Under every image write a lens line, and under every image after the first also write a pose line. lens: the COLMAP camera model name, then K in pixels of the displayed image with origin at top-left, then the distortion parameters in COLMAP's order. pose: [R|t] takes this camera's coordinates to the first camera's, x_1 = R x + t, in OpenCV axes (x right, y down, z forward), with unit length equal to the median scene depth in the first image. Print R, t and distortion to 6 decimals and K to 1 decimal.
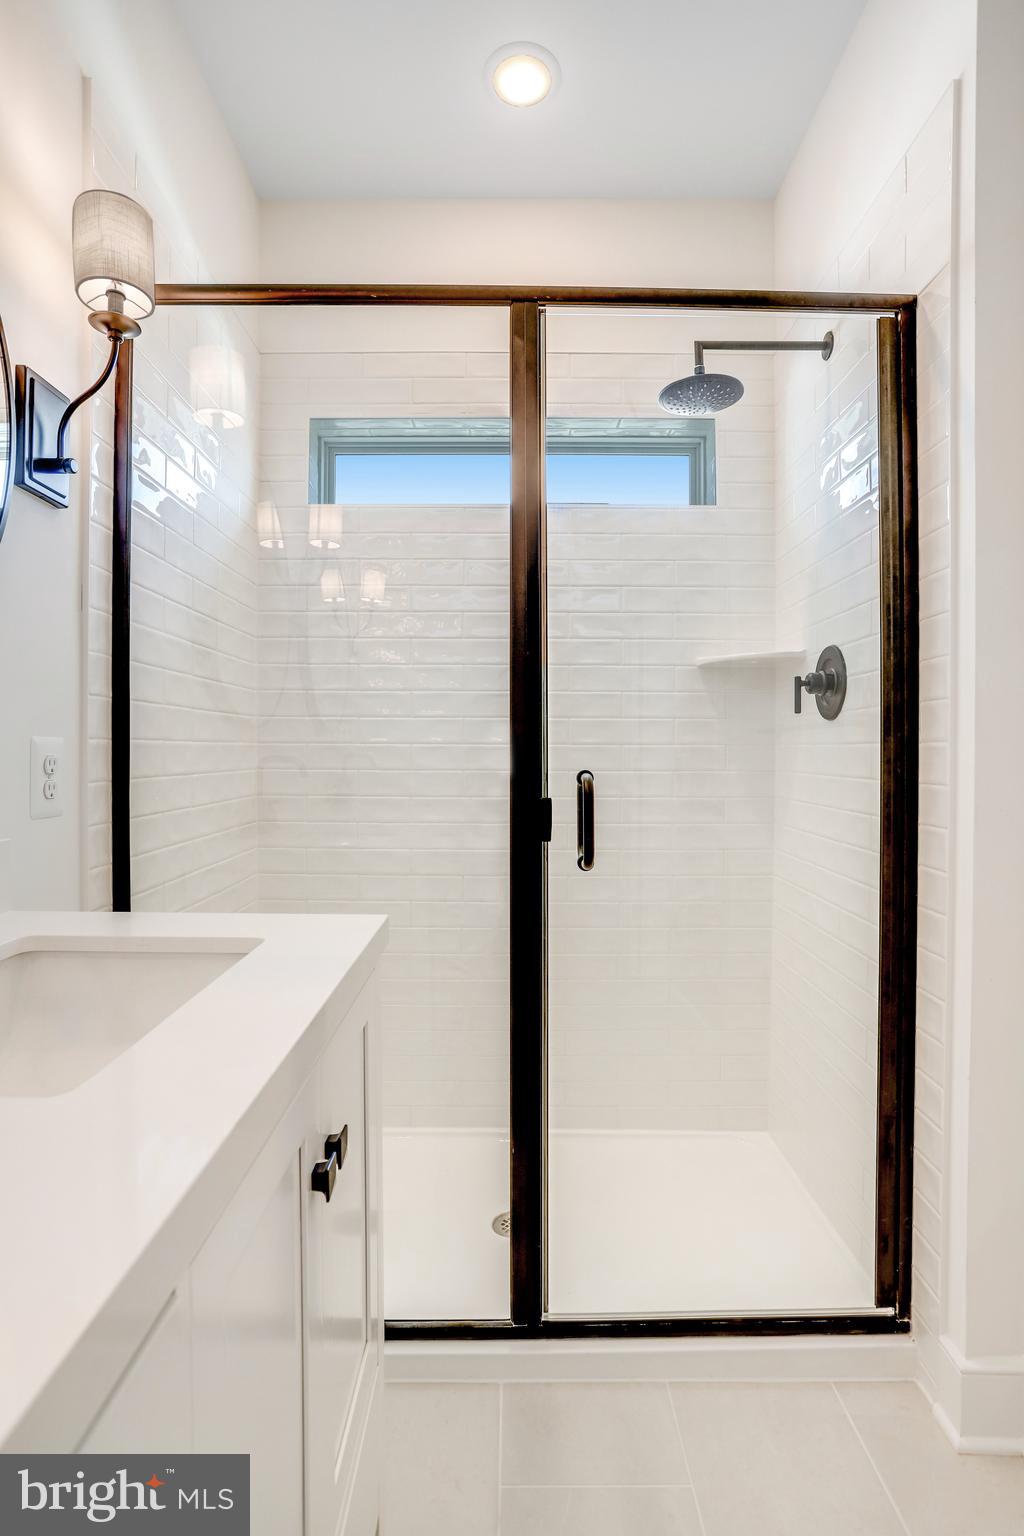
lens RADIAL K [[811.3, 0, 522.6], [0, 811.3, 755.7], [0, 0, 1]] dist [-0.045281, 0.026605]
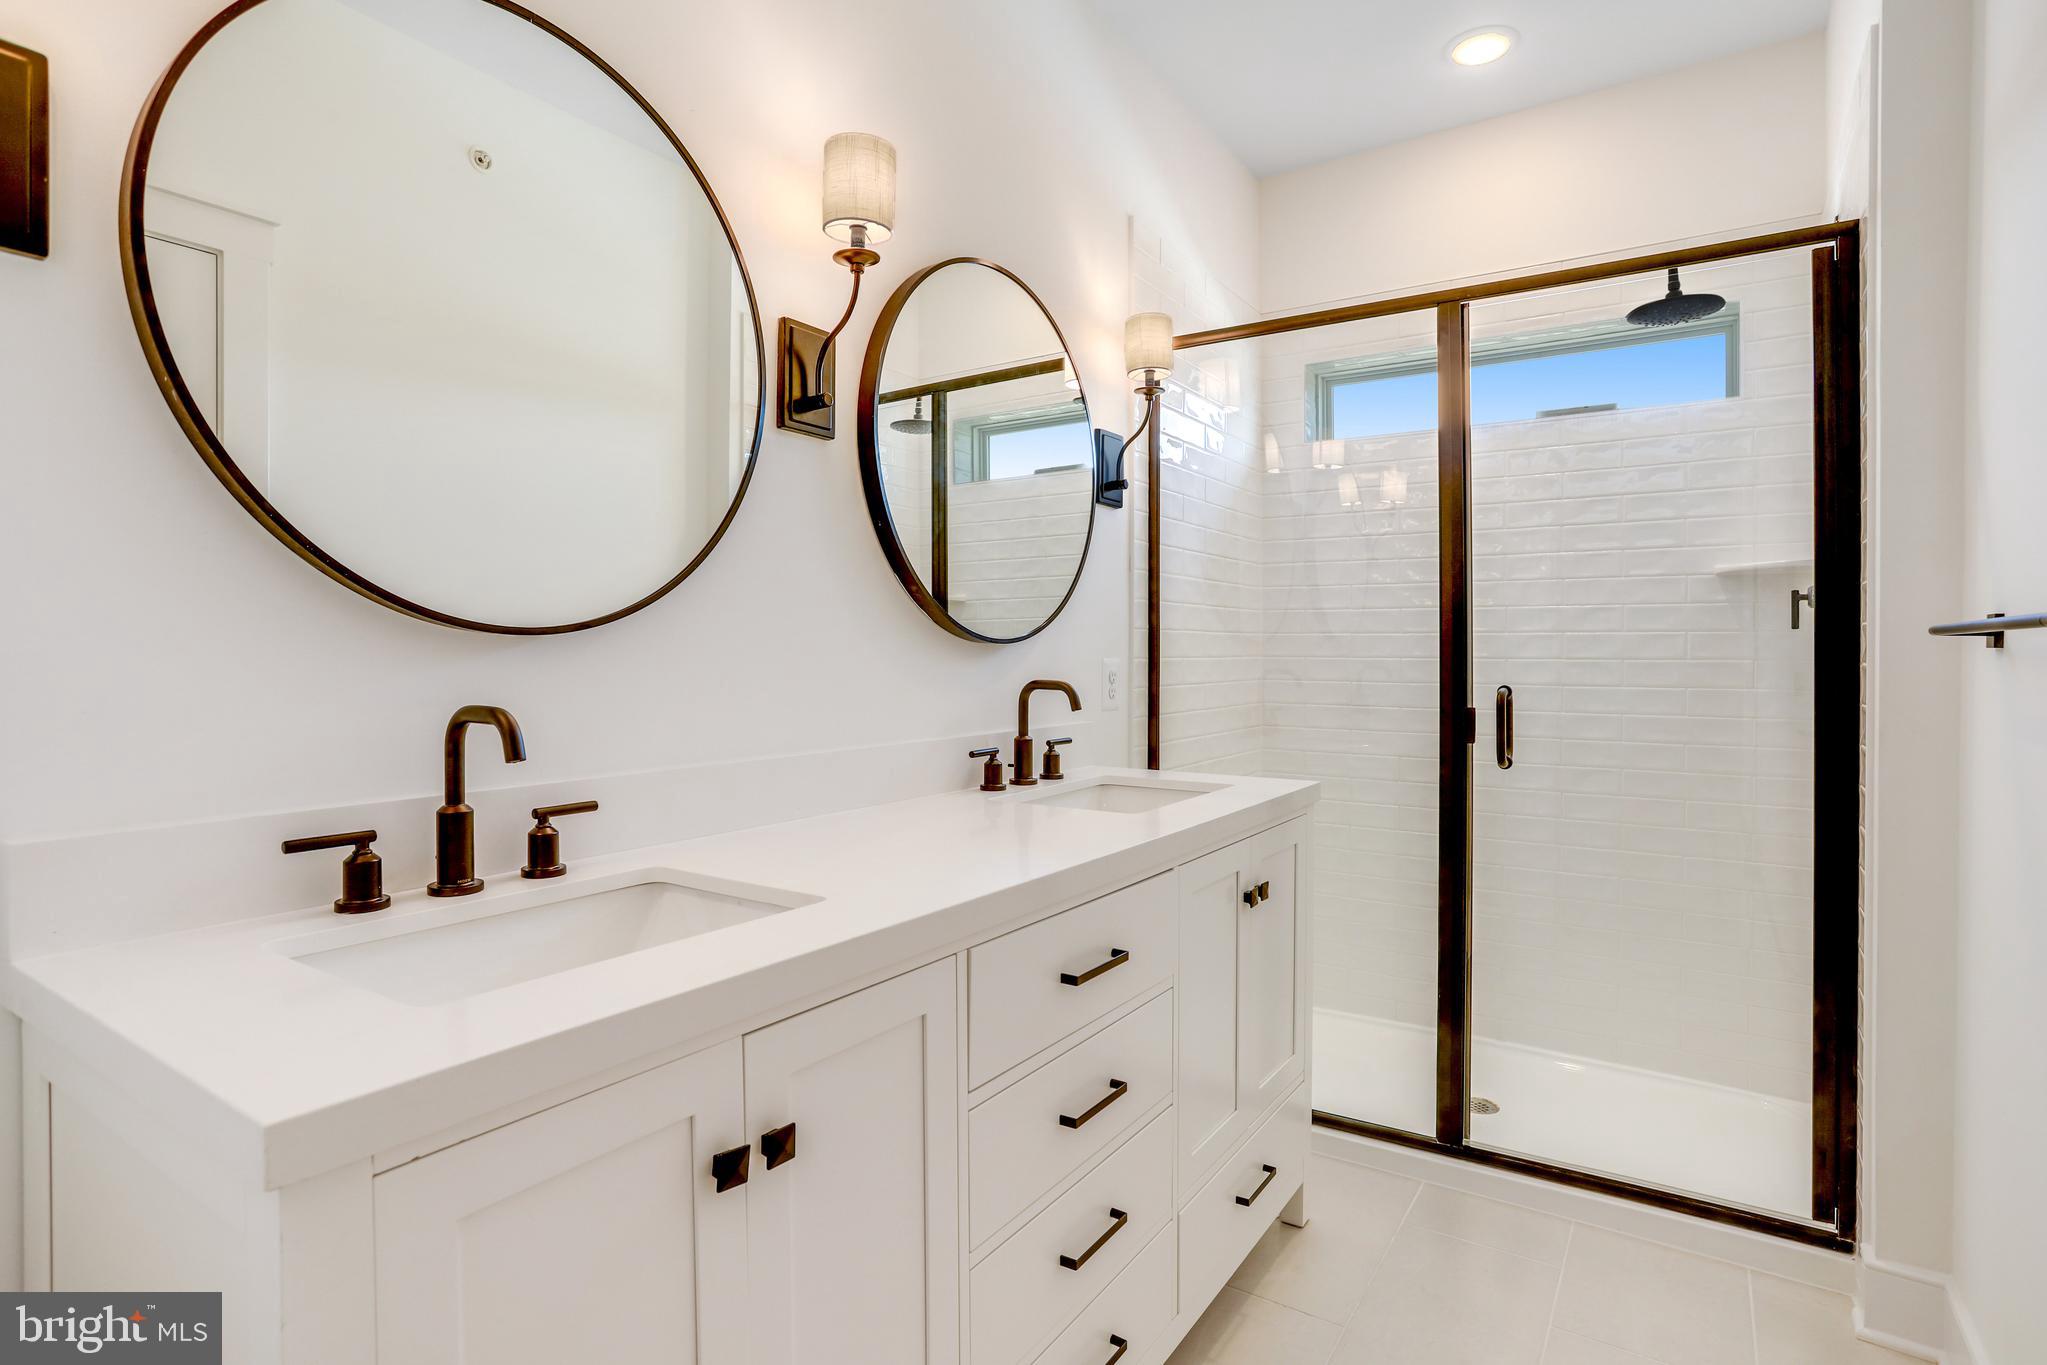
lens RADIAL K [[1072.7, 0, 1053.8], [0, 1072.7, 679.5], [0, 0, 1]] dist [-0.056151, 0.034059]
pose [[0.851725, 0.012339, -0.523844, 0.323200], [-0.002875, 0.999818, 0.018875, -0.017694], [0.523981, -0.014570, 0.851605, -0.662154]]
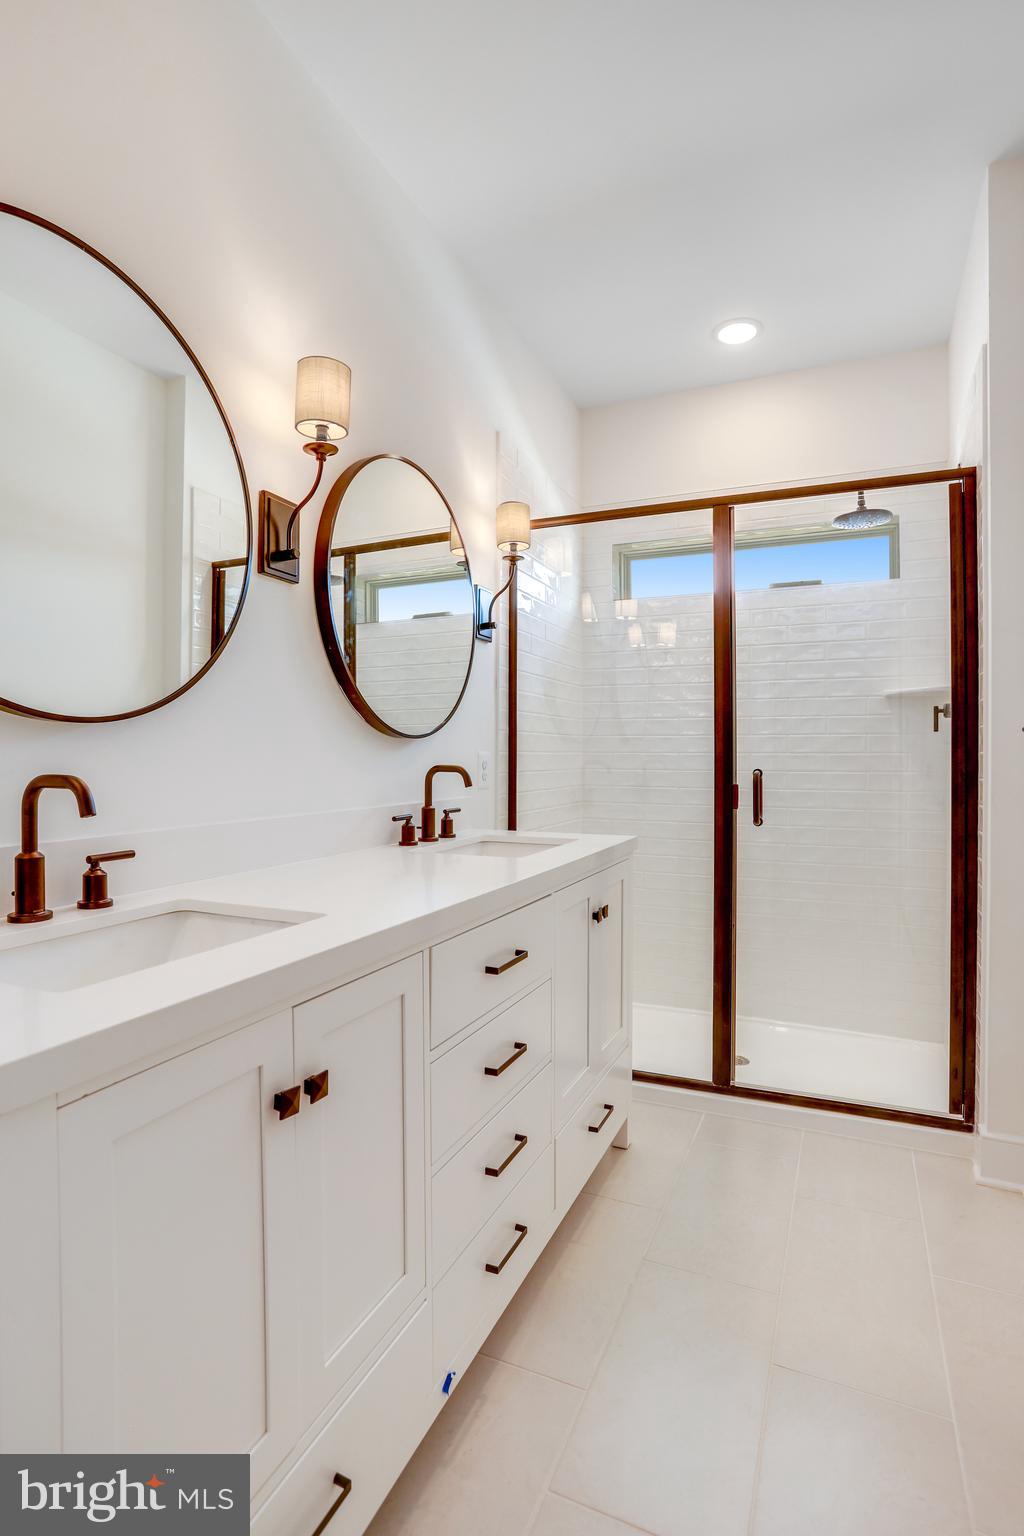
lens RADIAL K [[794.5, 0, 538.0], [0, 794.5, 778.7], [0, 0, 1]] dist [-0.044314, 0.000481]
pose [[0.928113, 0.009842, -0.372168, 0.266529], [-0.001984, 0.999767, 0.021491, 0.003358], [0.372293, -0.019208, 0.927917, -0.739243]]
